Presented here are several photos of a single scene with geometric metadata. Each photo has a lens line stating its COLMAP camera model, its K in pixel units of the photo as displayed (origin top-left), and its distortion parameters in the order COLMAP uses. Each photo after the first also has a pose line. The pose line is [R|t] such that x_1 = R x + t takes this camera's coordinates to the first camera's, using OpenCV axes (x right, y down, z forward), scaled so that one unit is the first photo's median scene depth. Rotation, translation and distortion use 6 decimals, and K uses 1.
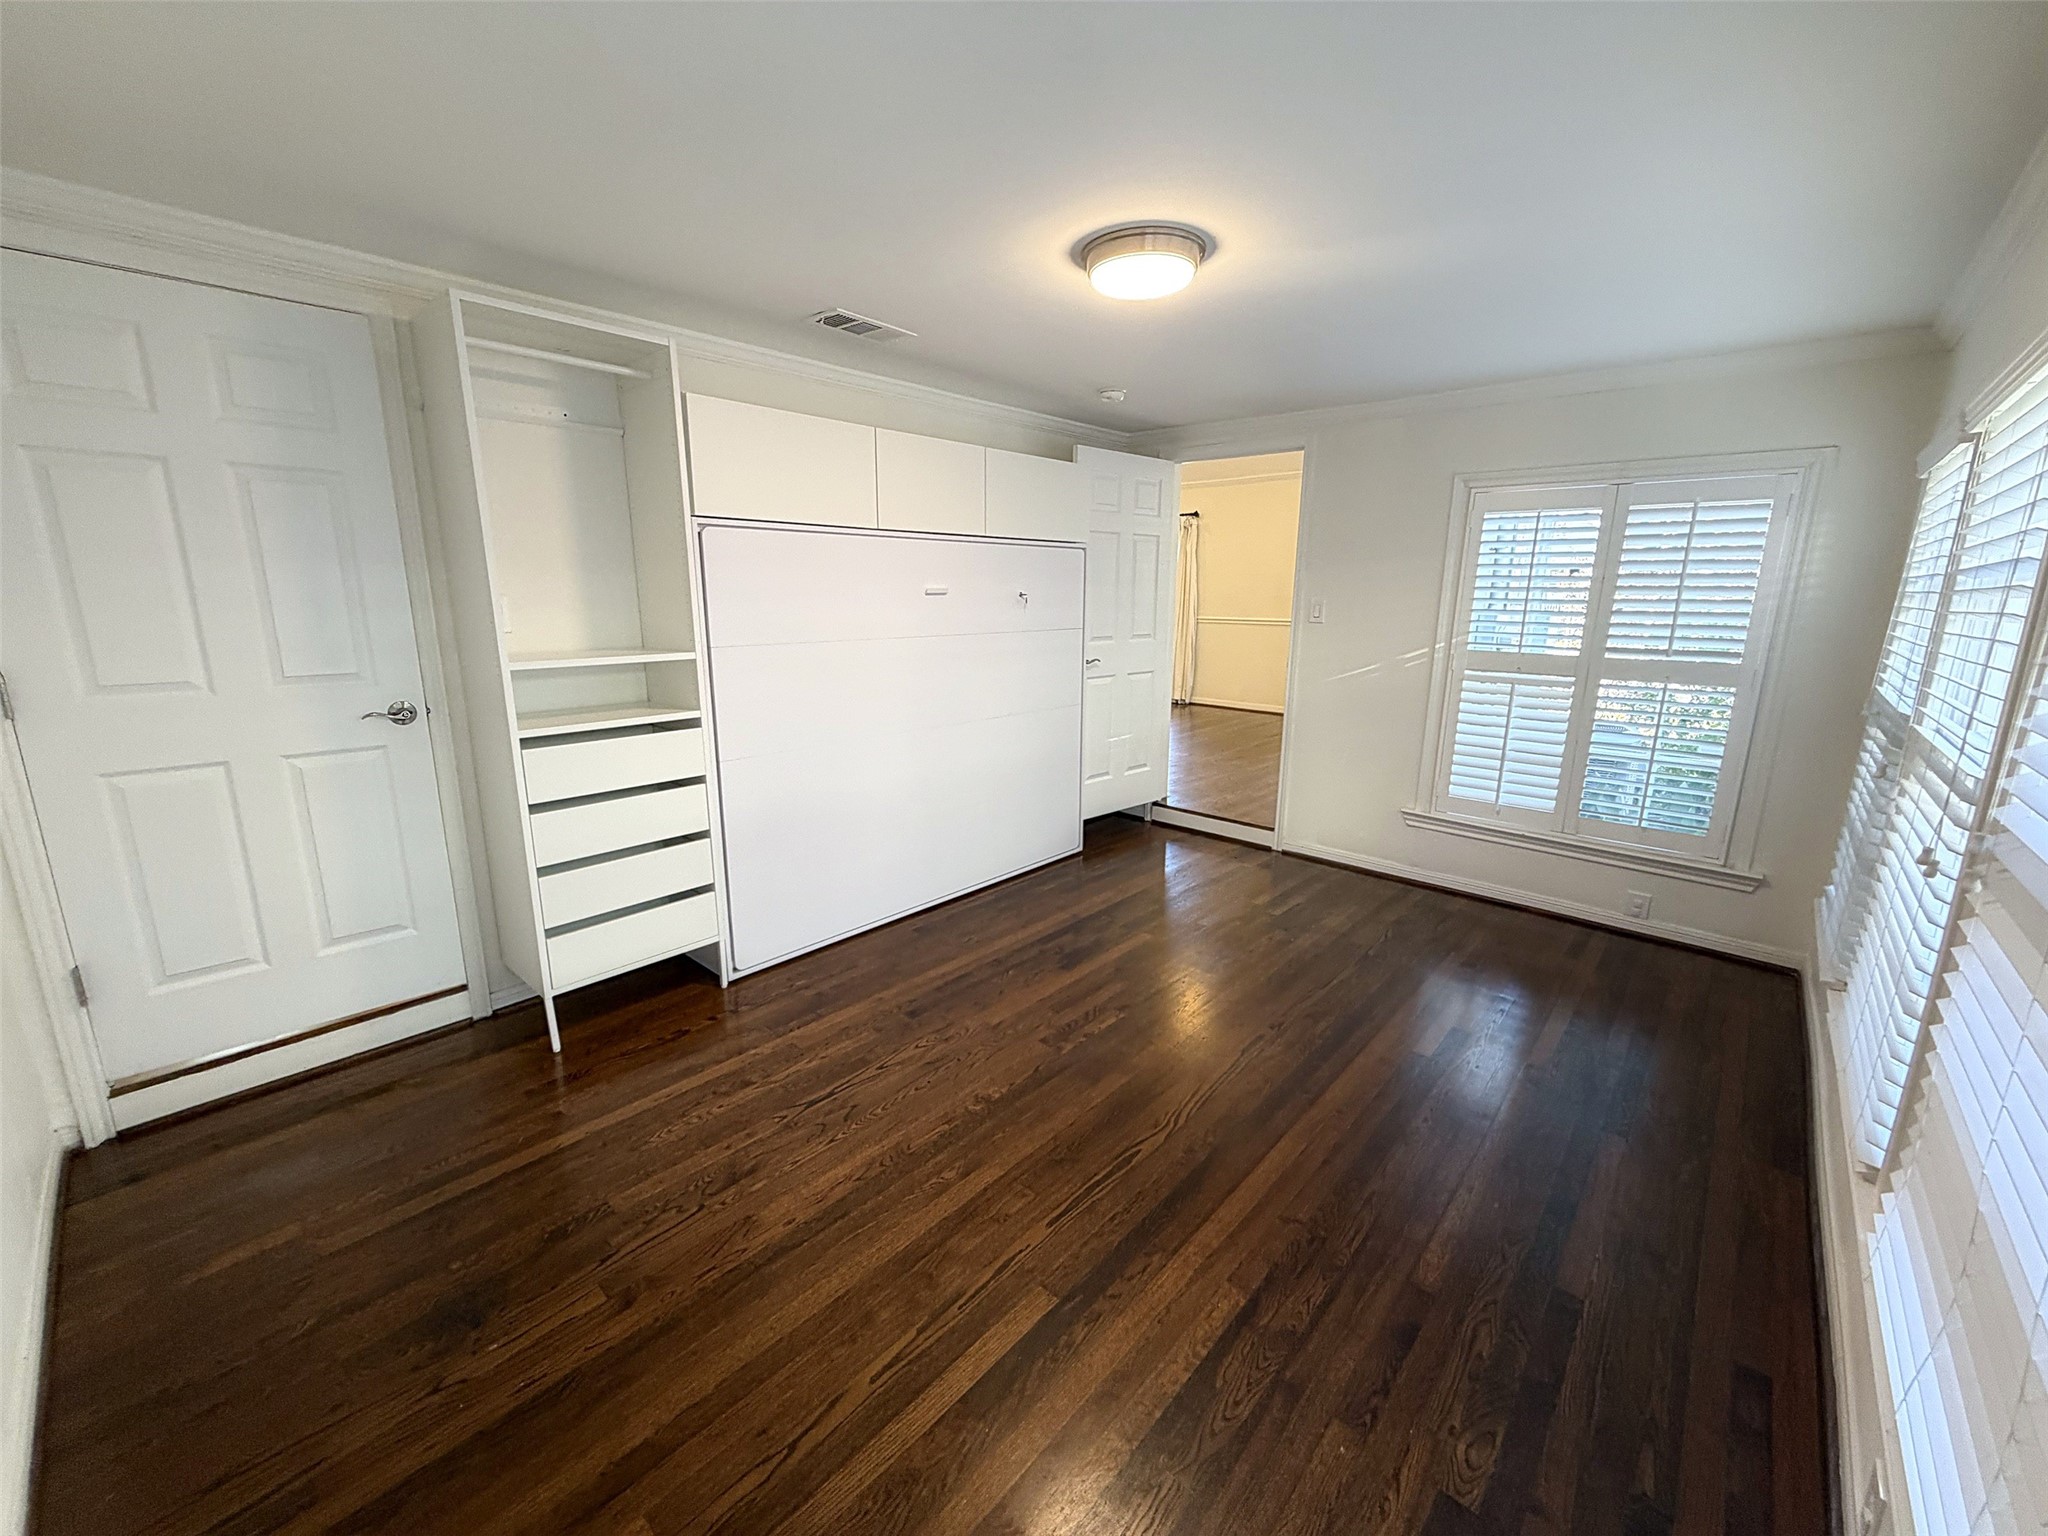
lens RADIAL K [[810.3, 0, 1022.6], [0, 810.3, 773.6], [0, 0, 1]] dist [0.001836, -0.000480]
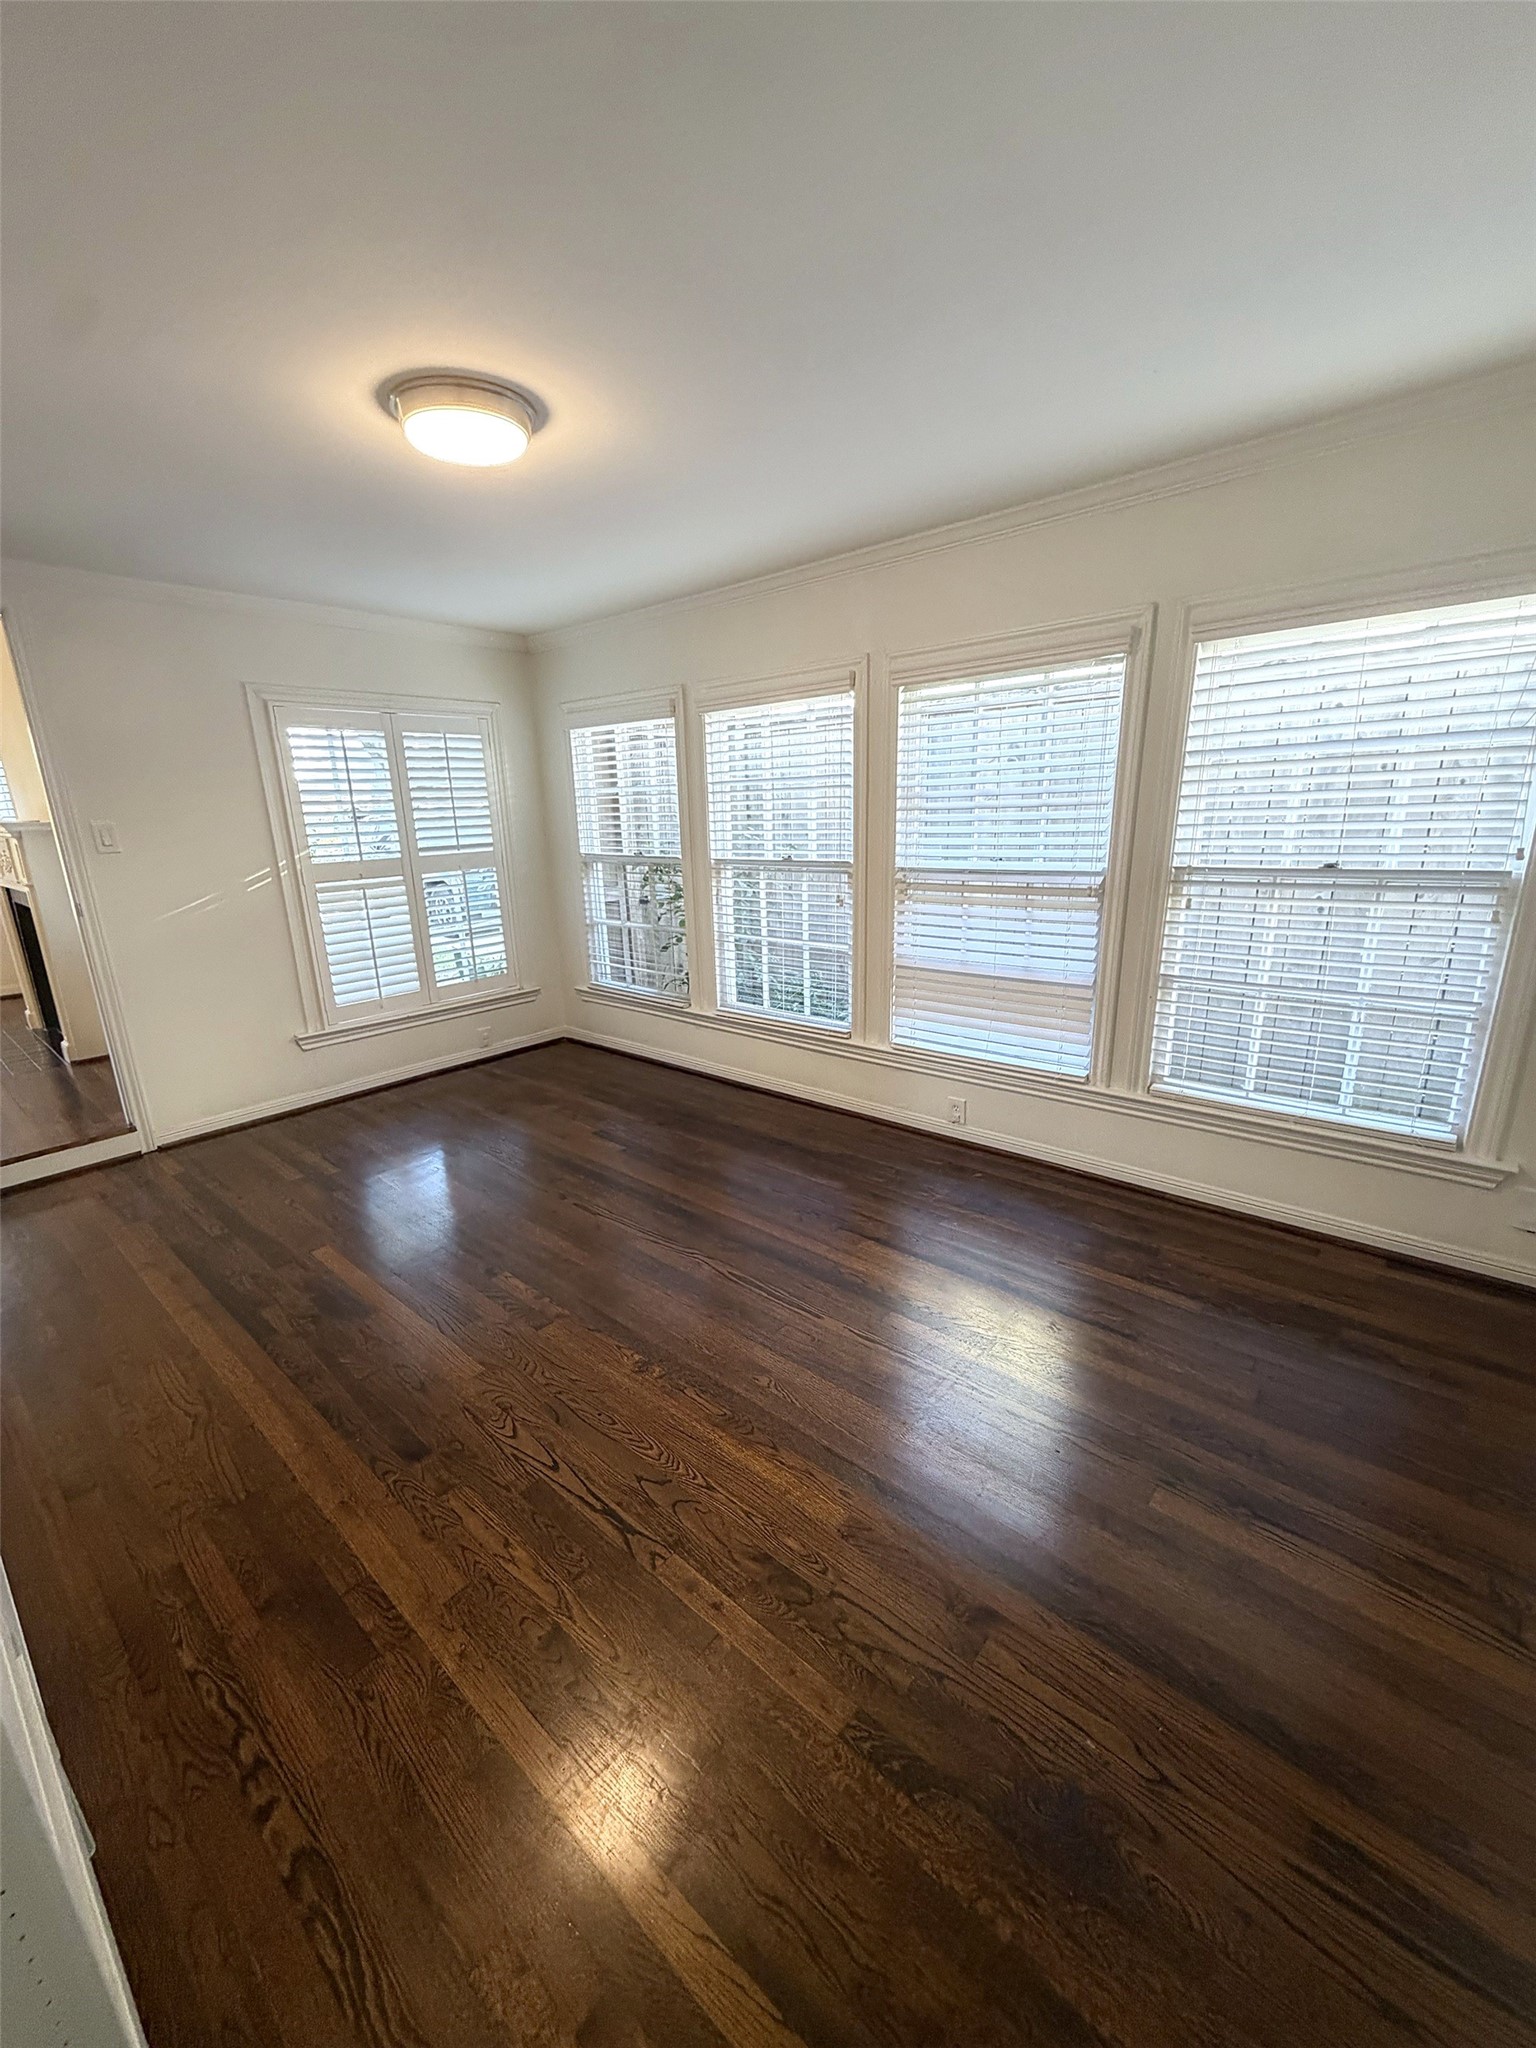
lens RADIAL K [[810.3, 0, 763.2], [0, 810.3, 1021.9], [0, 0, 1]] dist [0.001836, -0.000480]
pose [[-0.014561, -0.272785, 0.961965, -0.526016], [0.251234, 0.930205, 0.267582, -0.103957], [-0.967817, 0.245574, 0.054988, 0.472632]]
